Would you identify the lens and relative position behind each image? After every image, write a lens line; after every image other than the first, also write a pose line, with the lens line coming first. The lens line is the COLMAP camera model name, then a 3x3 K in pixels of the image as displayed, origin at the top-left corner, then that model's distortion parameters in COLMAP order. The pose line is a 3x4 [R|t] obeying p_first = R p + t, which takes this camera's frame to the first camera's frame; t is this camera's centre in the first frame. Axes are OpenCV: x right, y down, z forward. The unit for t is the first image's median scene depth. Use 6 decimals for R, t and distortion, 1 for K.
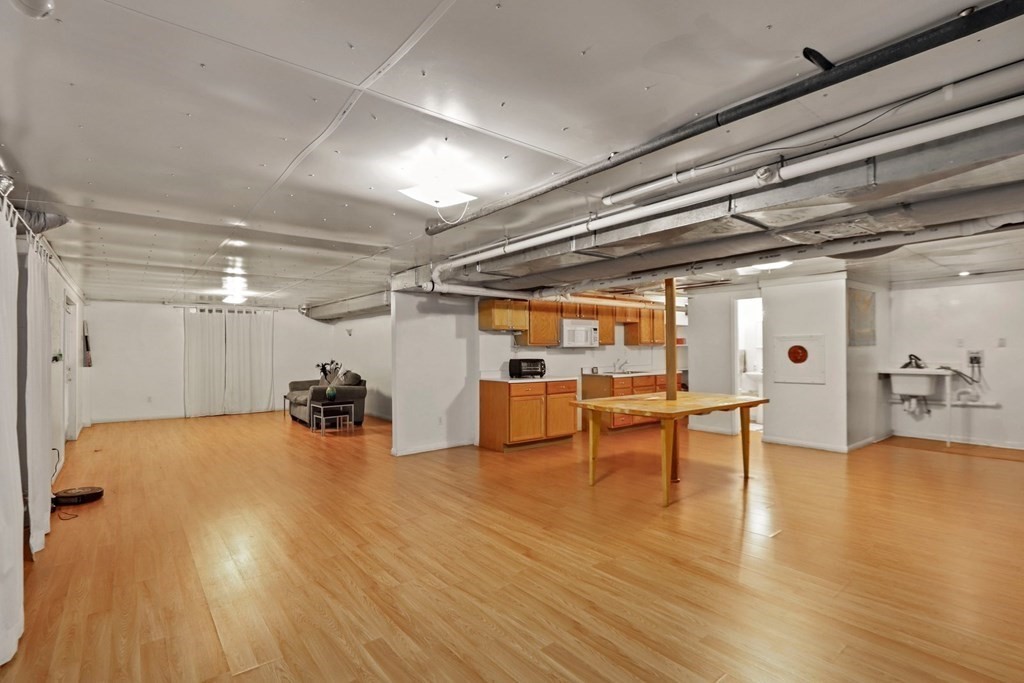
lens RADIAL K [[486.7, 0, 512.0], [0, 486.7, 341.5], [0, 0, 1]] dist [-0.014208, 0.000346]
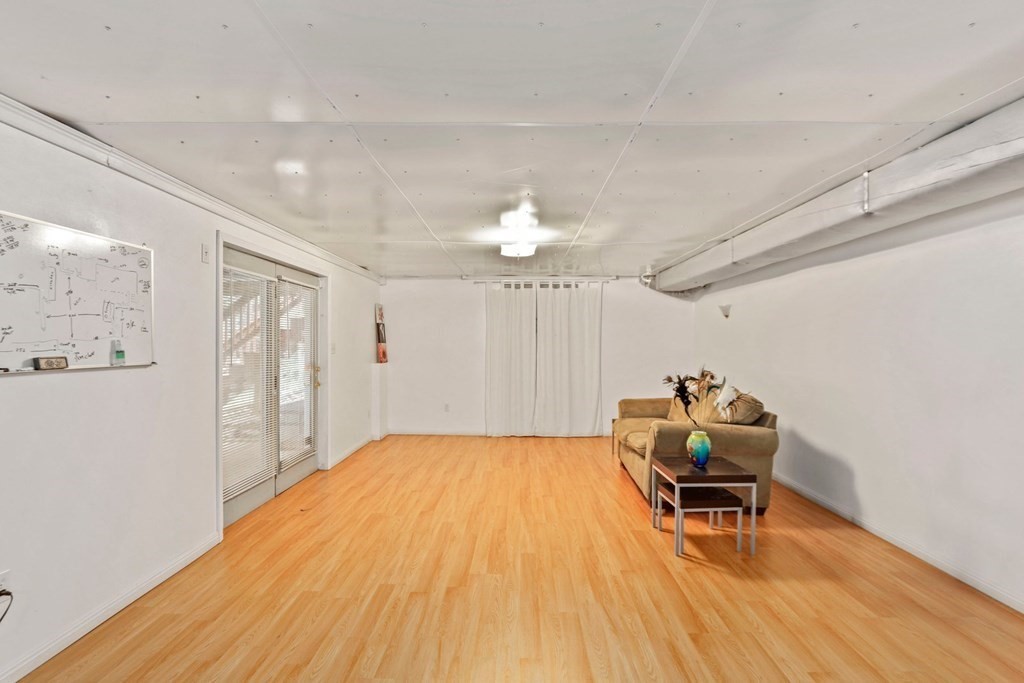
lens RADIAL K [[486.7, 0, 512.0], [0, 486.7, 341.5], [0, 0, 1]] dist [-0.014208, 0.000346]
pose [[0.768259, 0.005939, -0.640112, -0.206869], [0.003583, 0.999901, 0.013577, 0.008077], [0.640129, -0.012725, 0.768162, 0.520996]]
